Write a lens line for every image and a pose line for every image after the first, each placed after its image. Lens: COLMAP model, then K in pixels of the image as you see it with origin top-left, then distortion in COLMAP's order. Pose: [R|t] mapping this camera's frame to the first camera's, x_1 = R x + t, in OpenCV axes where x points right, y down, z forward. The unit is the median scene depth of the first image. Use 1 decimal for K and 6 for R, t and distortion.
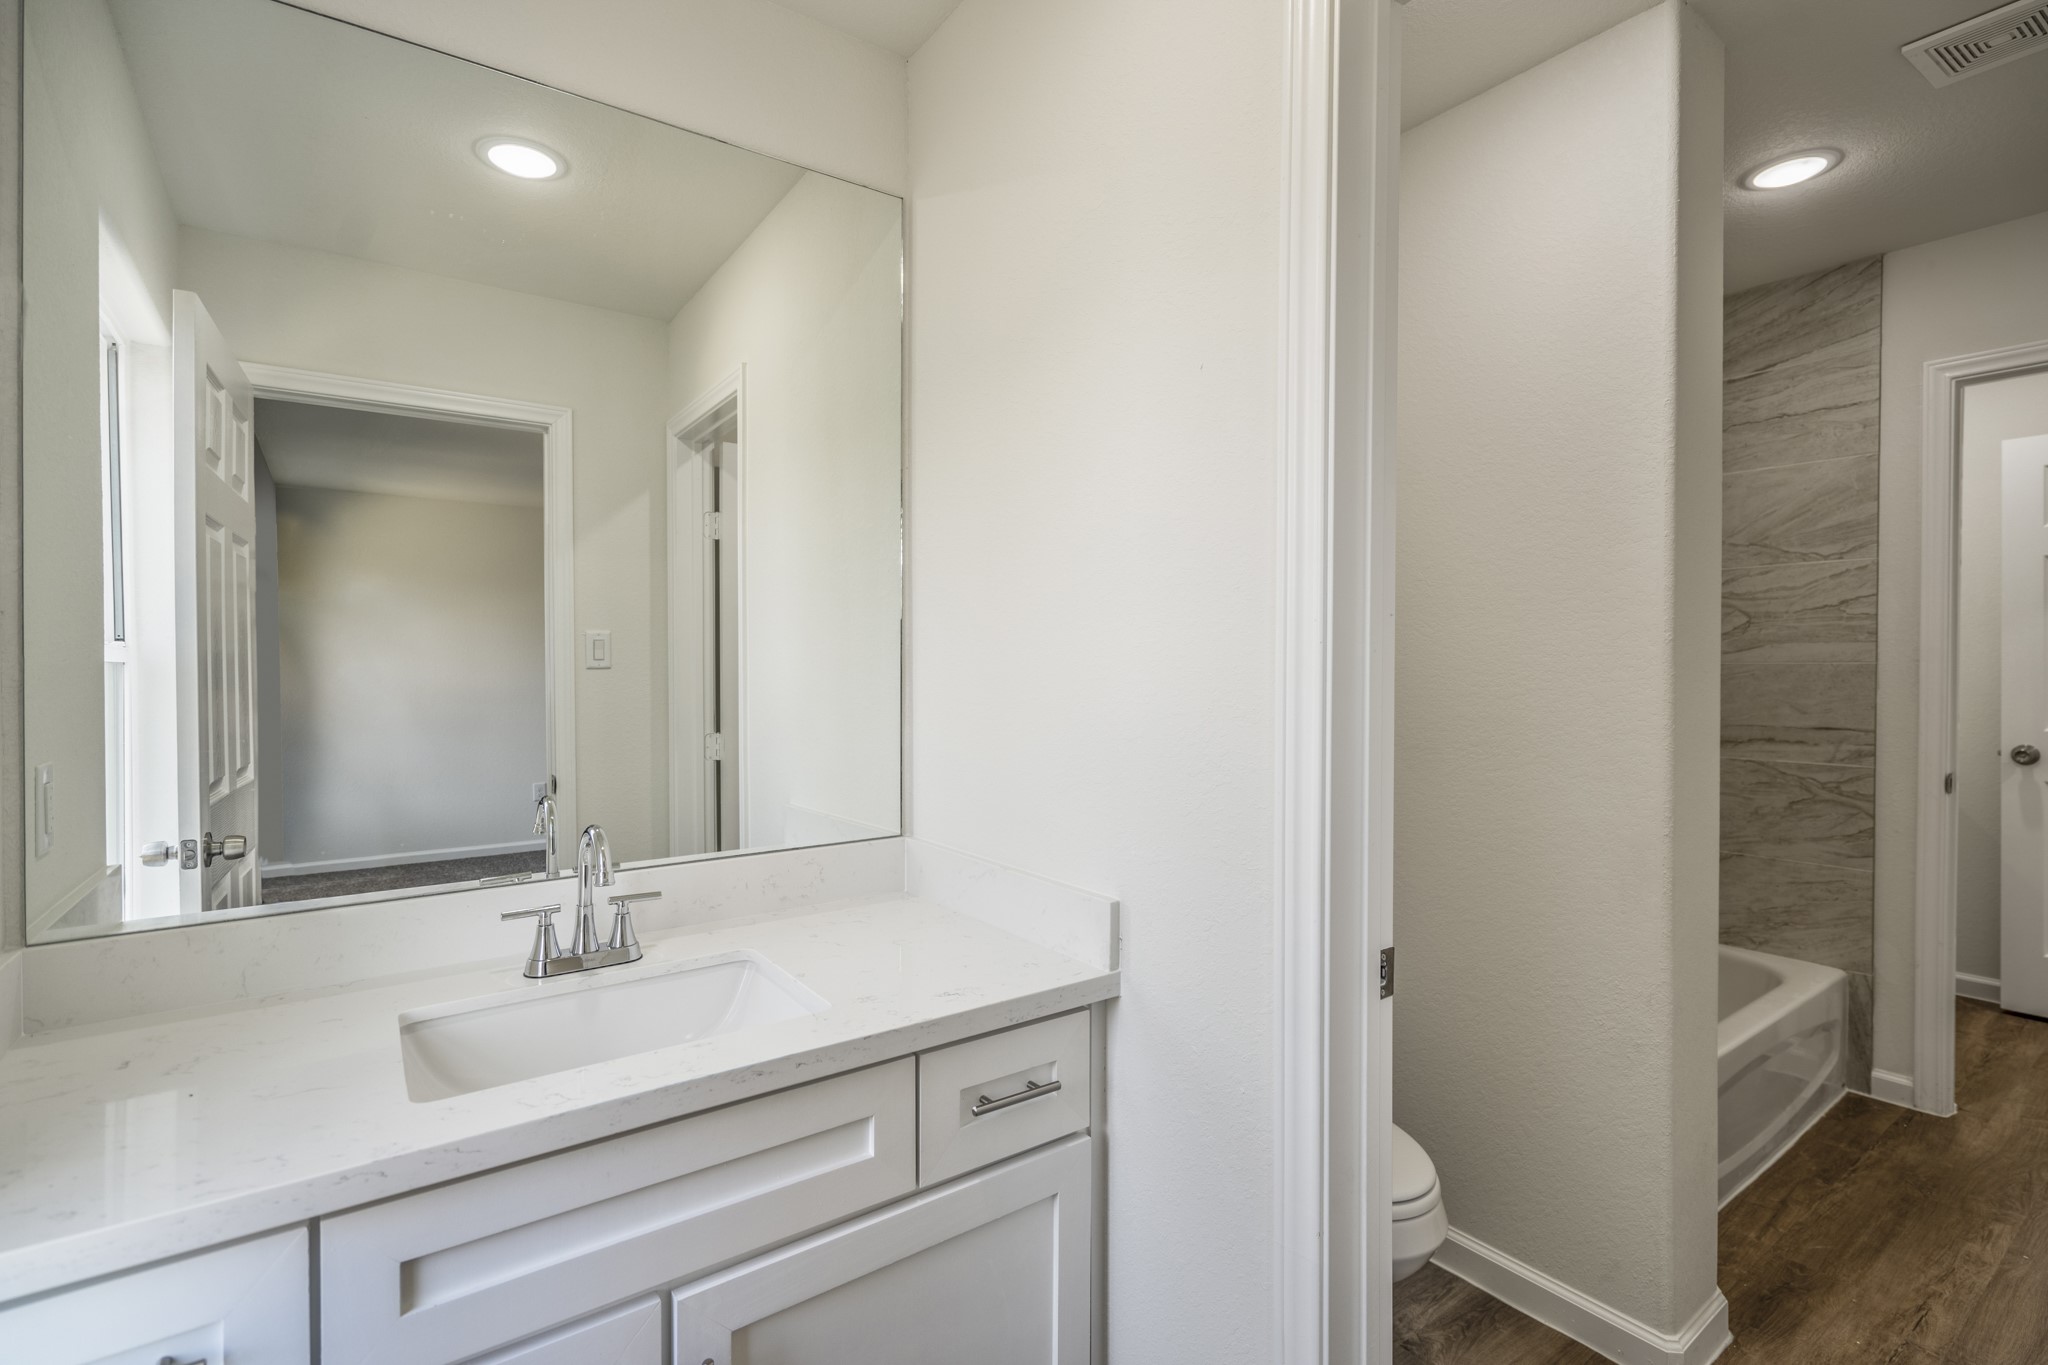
lens RADIAL K [[942.9, 0, 1018.6], [0, 942.9, 670.5], [0, 0, 1]] dist [0.007984, -0.003579]
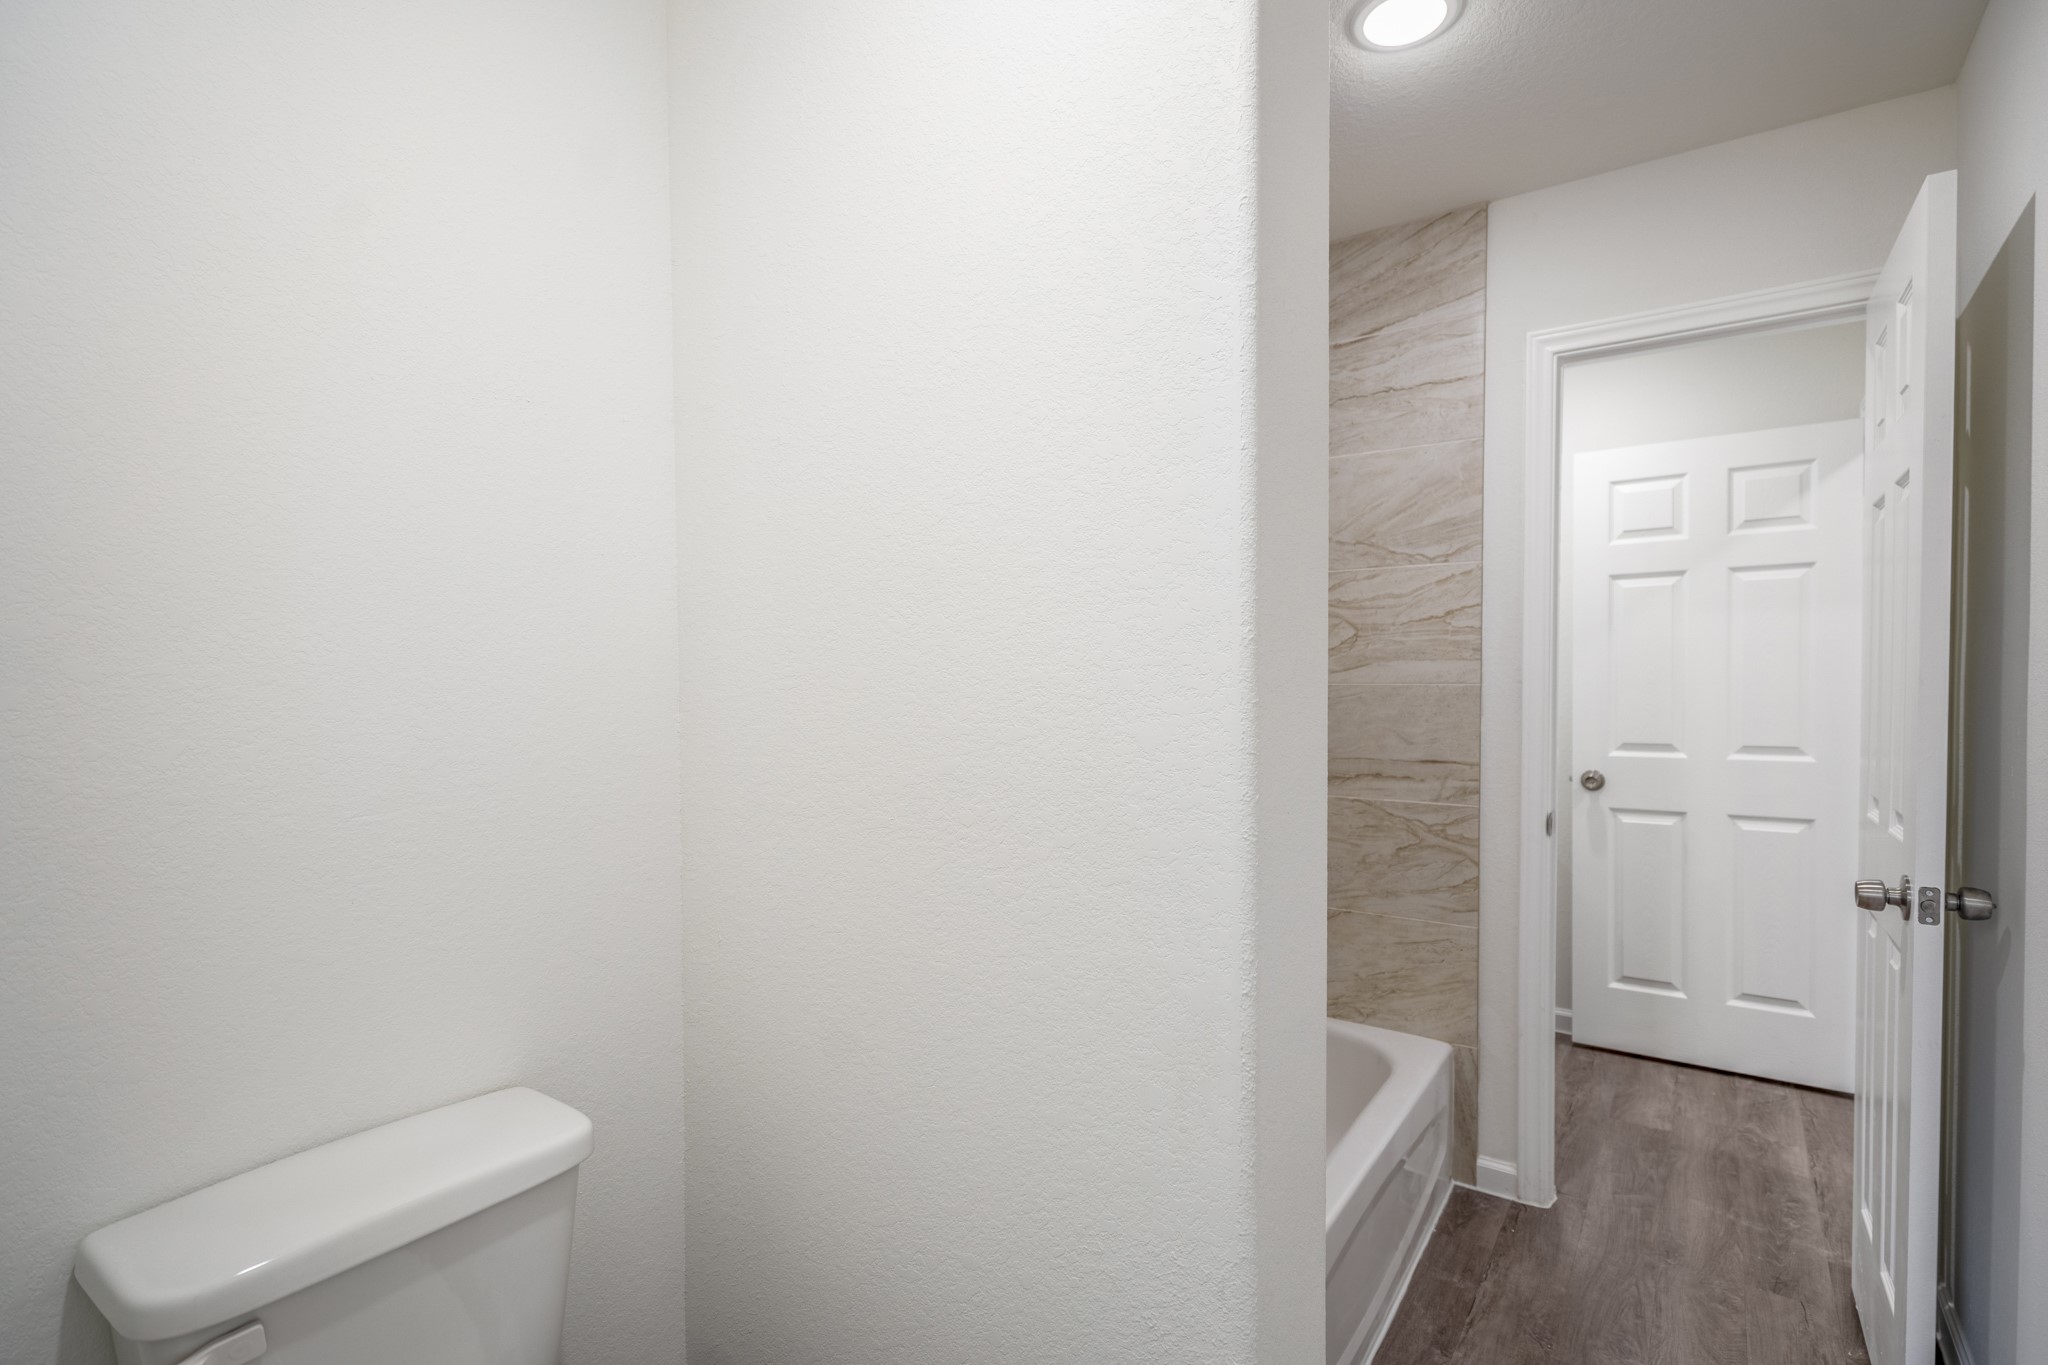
lens RADIAL K [[942.9, 0, 1031.3], [0, 942.9, 682.5], [0, 0, 1]] dist [0.007984, -0.003579]
pose [[0.944822, 0.002504, 0.327575, 0.239229], [0.000331, 0.999963, -0.008600, -0.002641], [-0.327585, 0.008234, 0.944786, 0.322116]]
